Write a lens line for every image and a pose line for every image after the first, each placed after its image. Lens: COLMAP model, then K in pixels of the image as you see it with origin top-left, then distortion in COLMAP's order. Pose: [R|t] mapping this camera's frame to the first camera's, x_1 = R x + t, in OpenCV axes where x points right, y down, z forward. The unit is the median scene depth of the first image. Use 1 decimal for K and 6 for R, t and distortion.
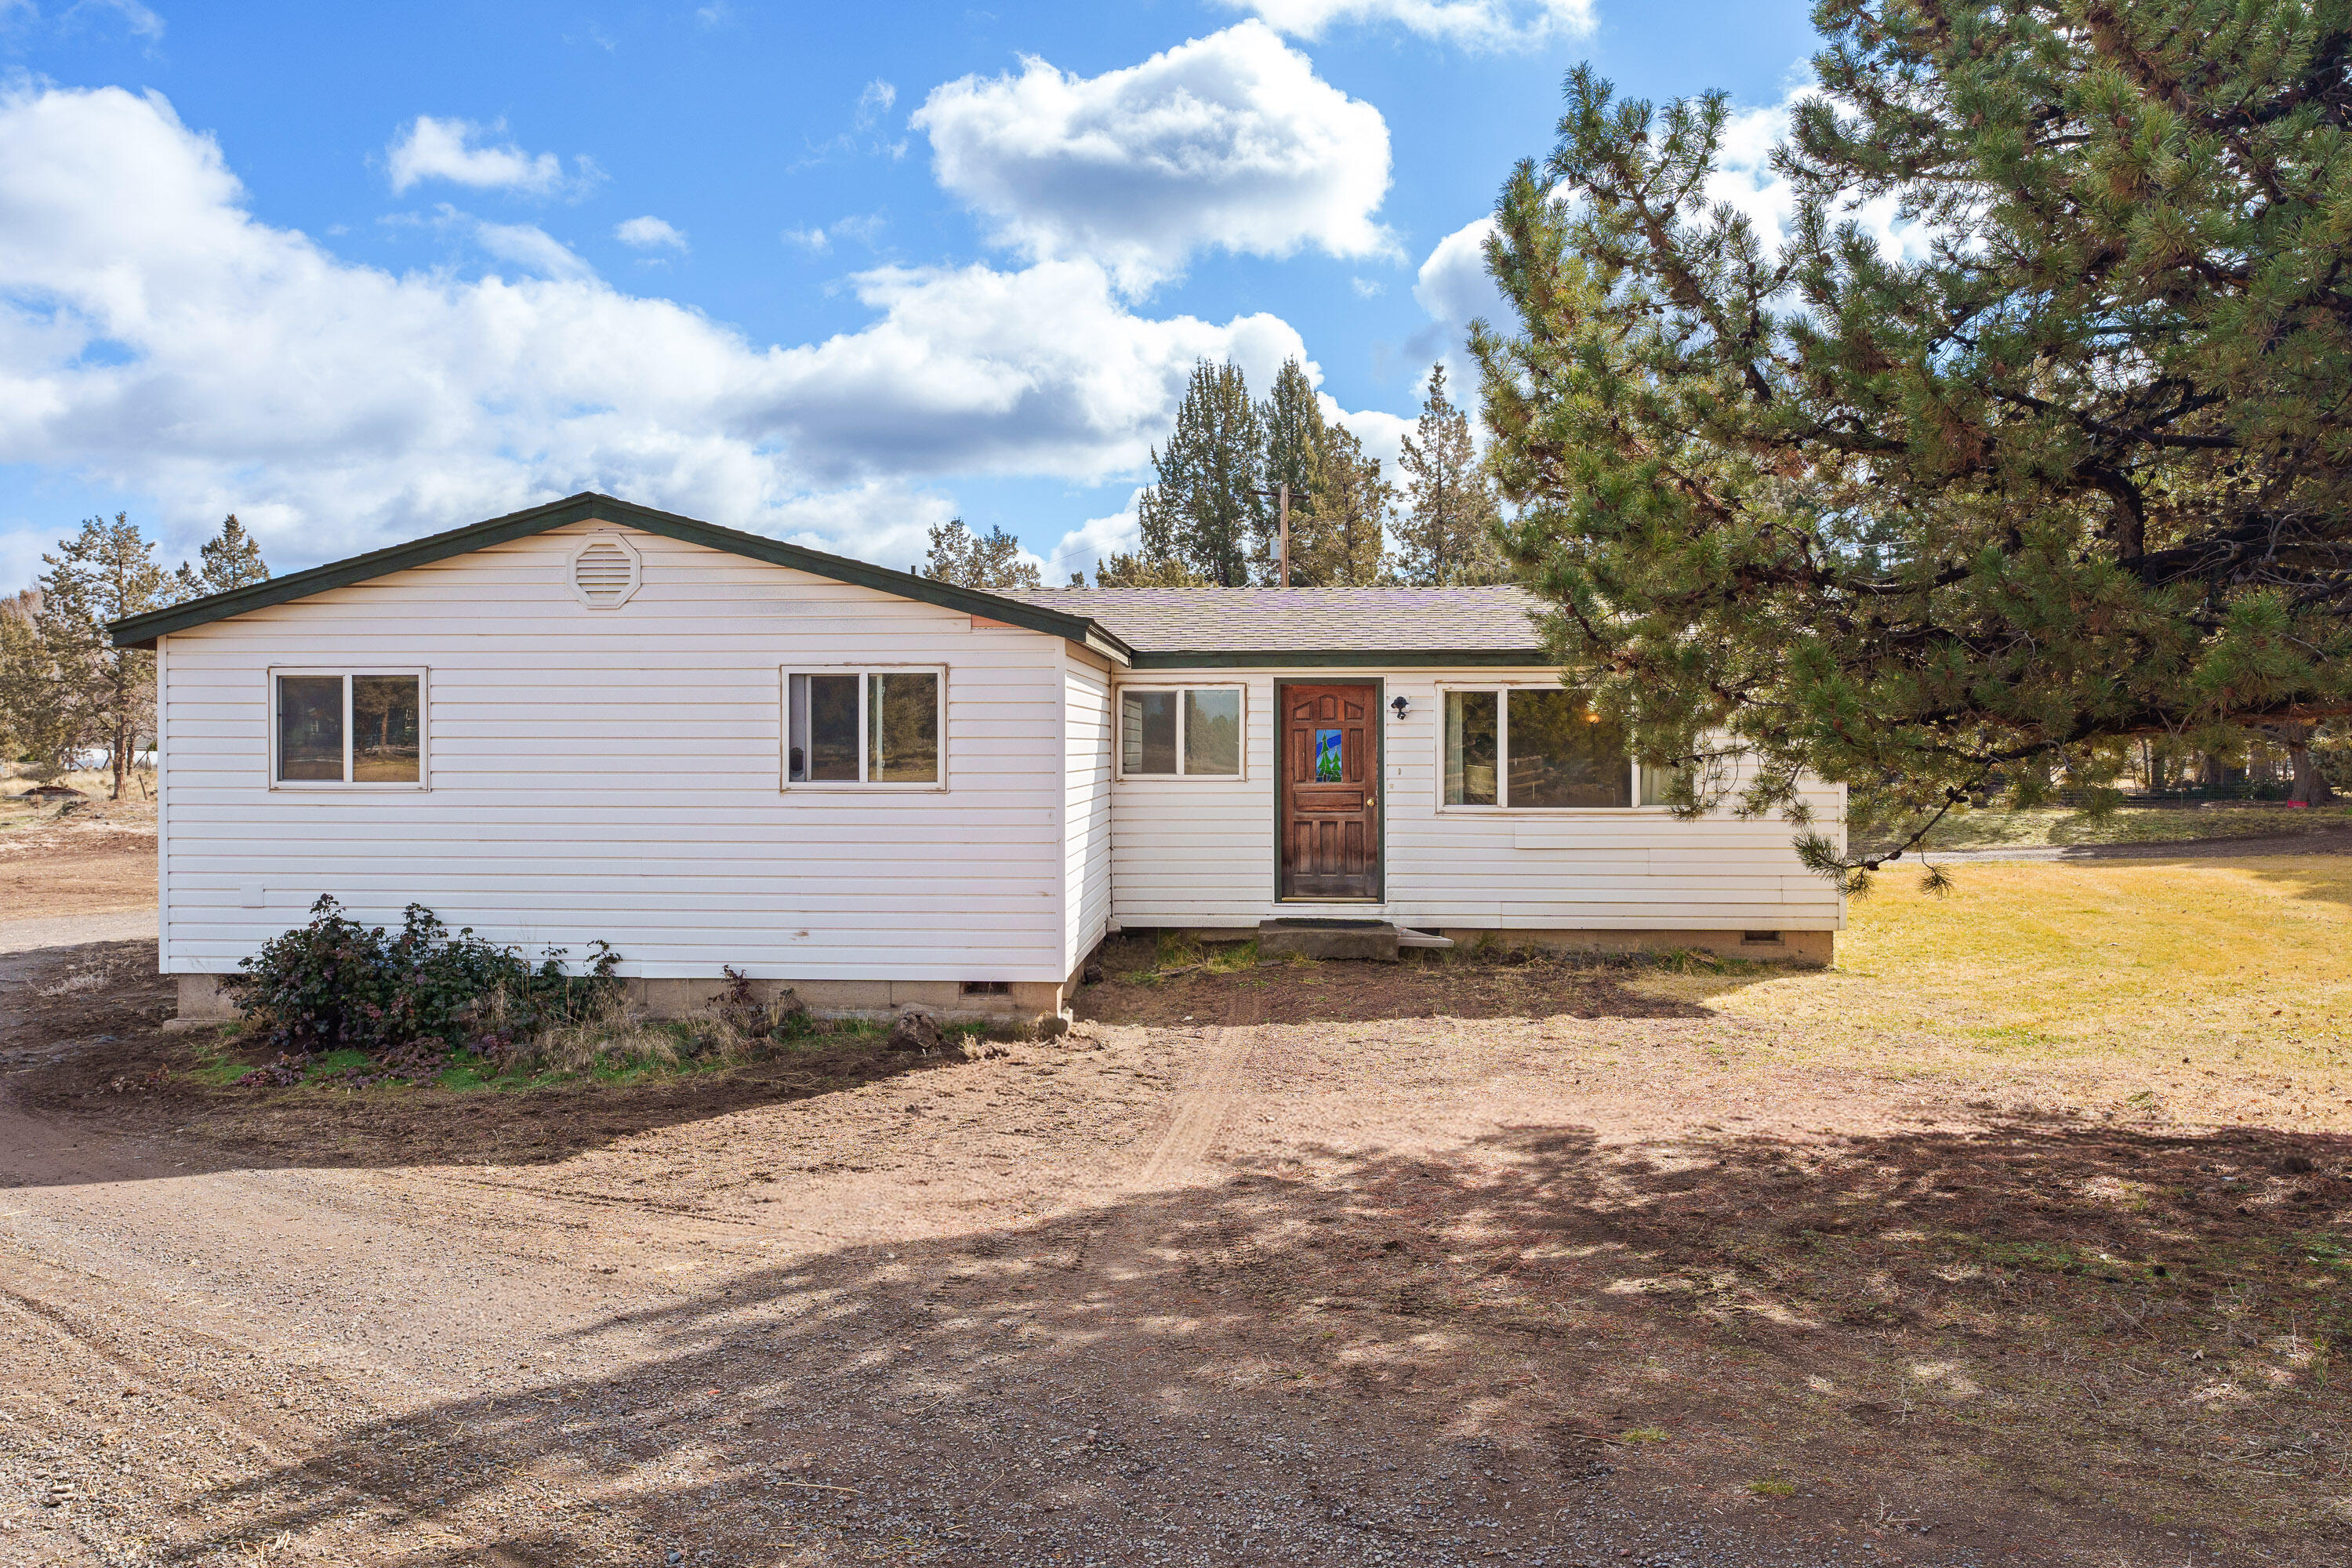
lens RADIAL K [[1543.8, 0, 1186.2], [0, 1543.8, 758.5], [0, 0, 1]] dist [0.000951, 0.001484]
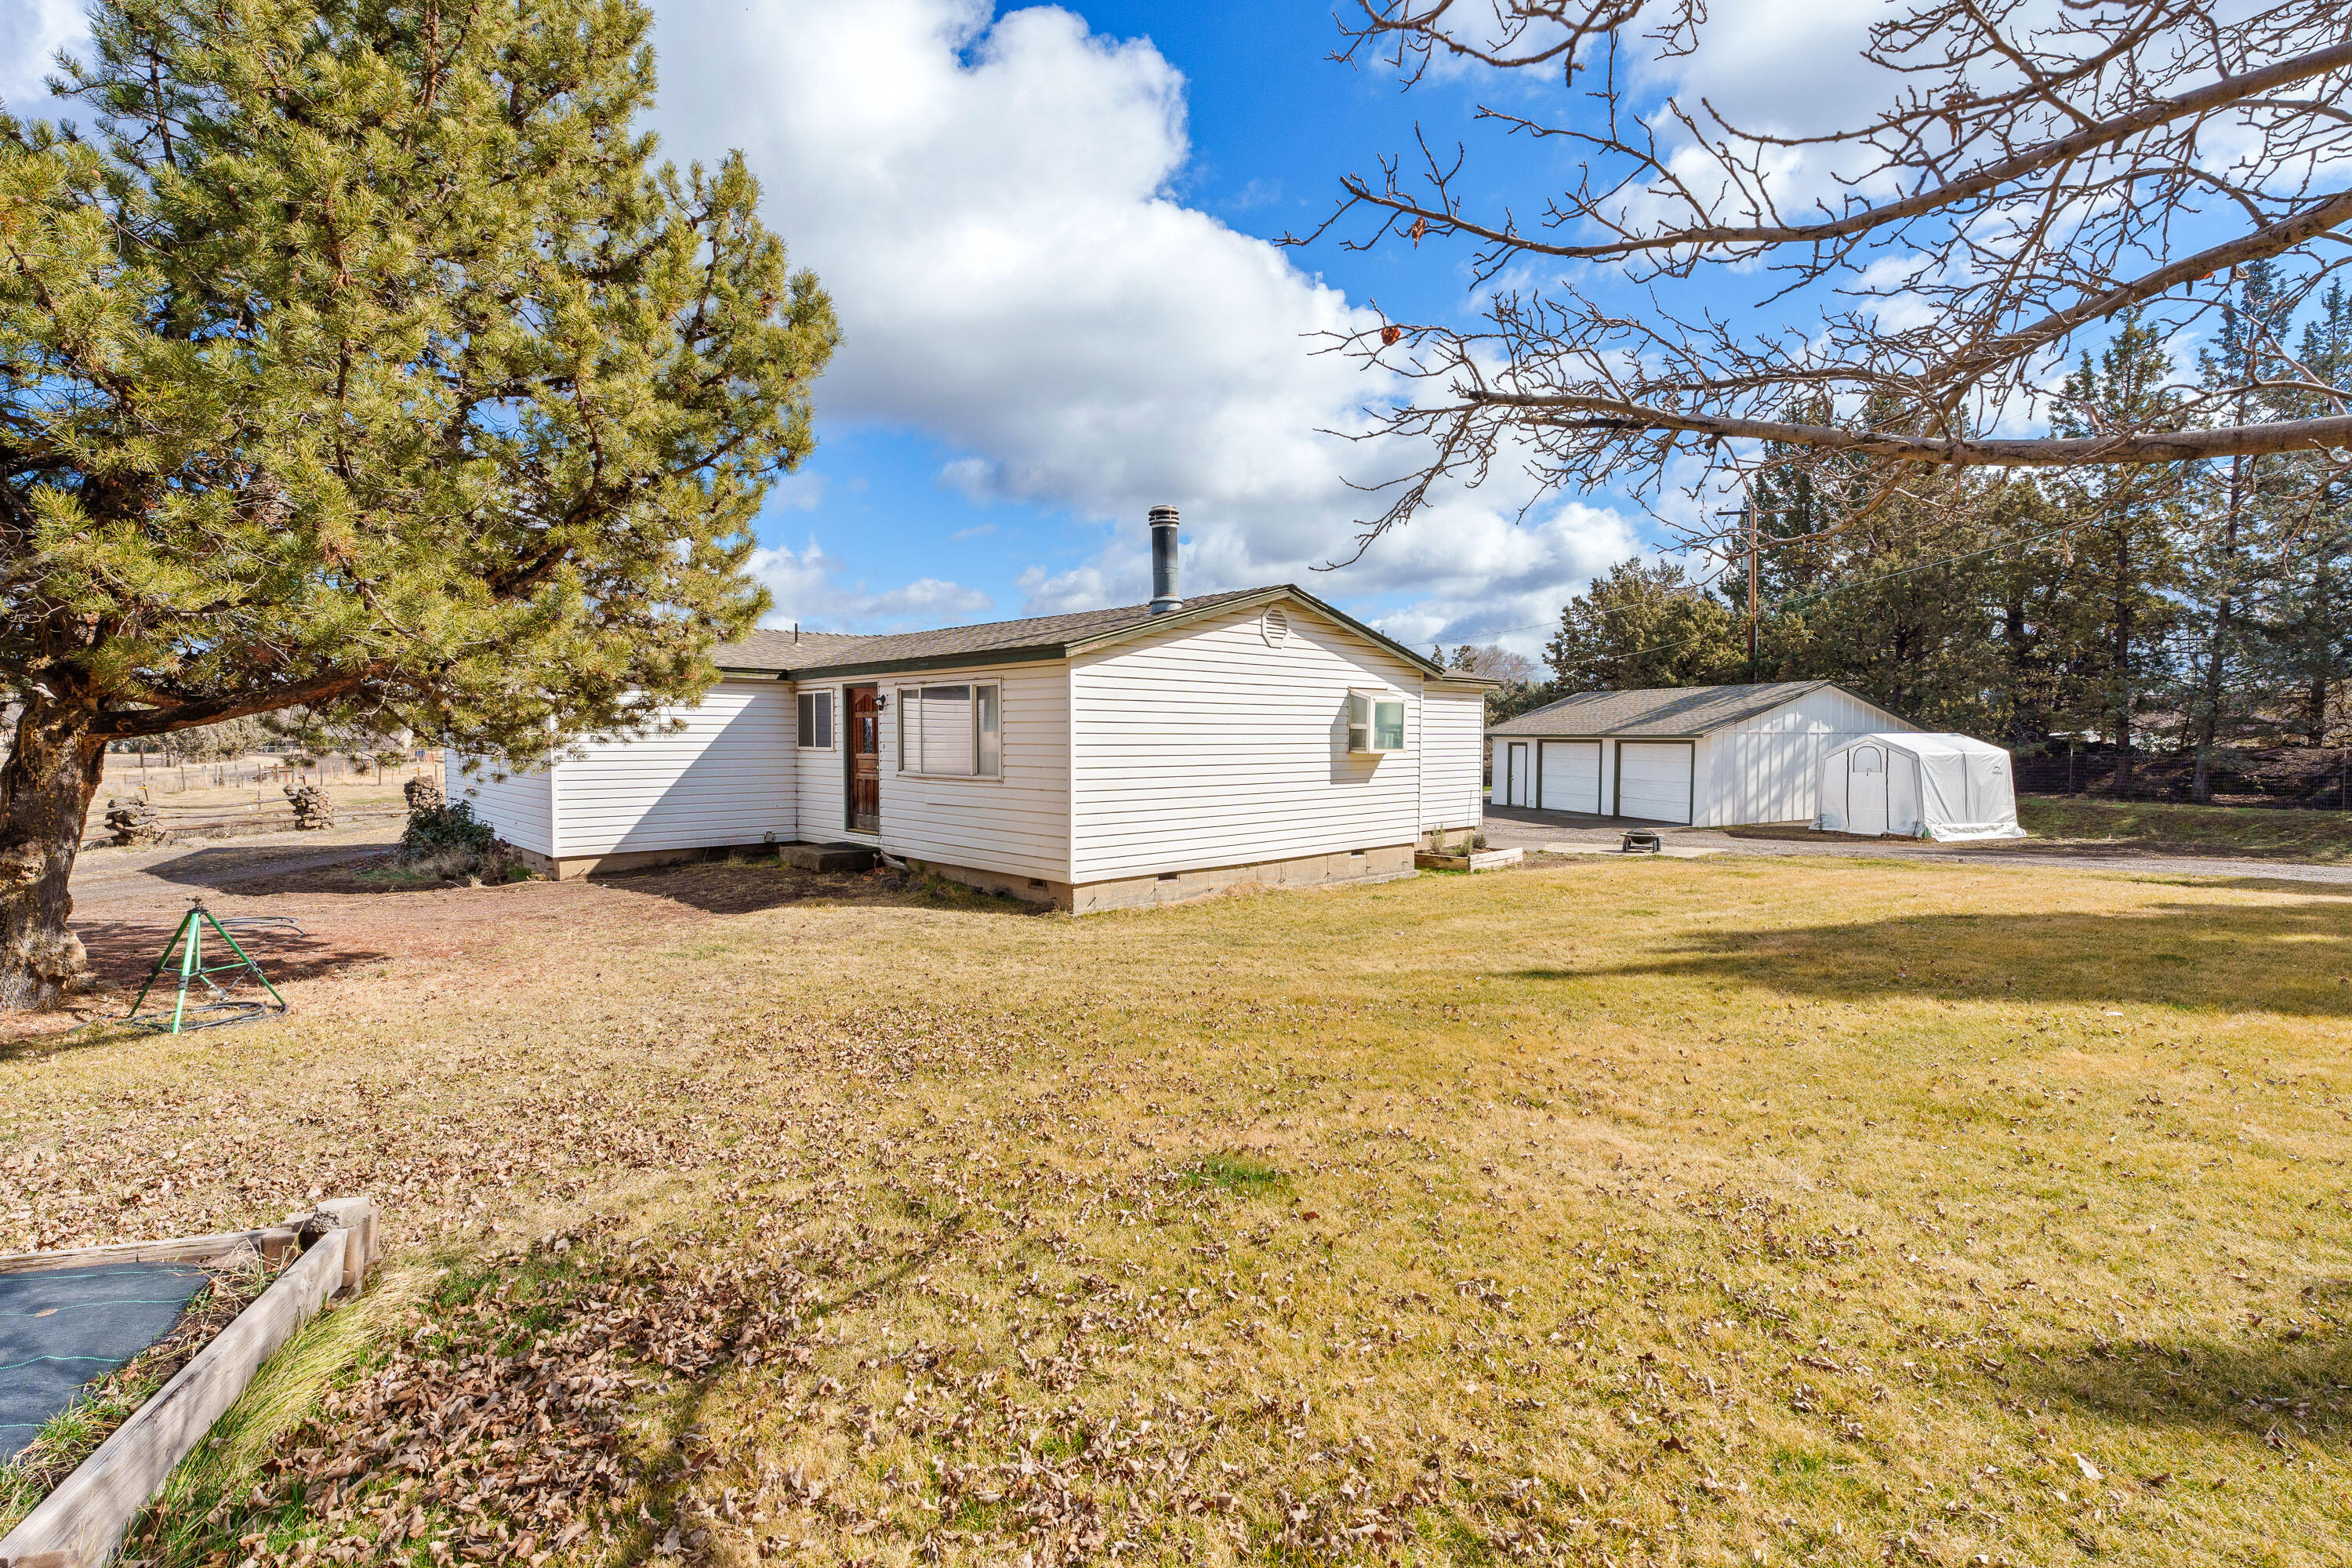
lens RADIAL K [[1078.1, 0, 1176.0], [0, 1078.1, 784.0], [0, 0, 1]] dist [-0.000211, -0.000161]
pose [[0.727967, 0.034087, -0.684765, 0.221252], [-0.008479, 0.999135, 0.040723, -0.000076], [0.685560, -0.023839, 0.727626, 0.093790]]
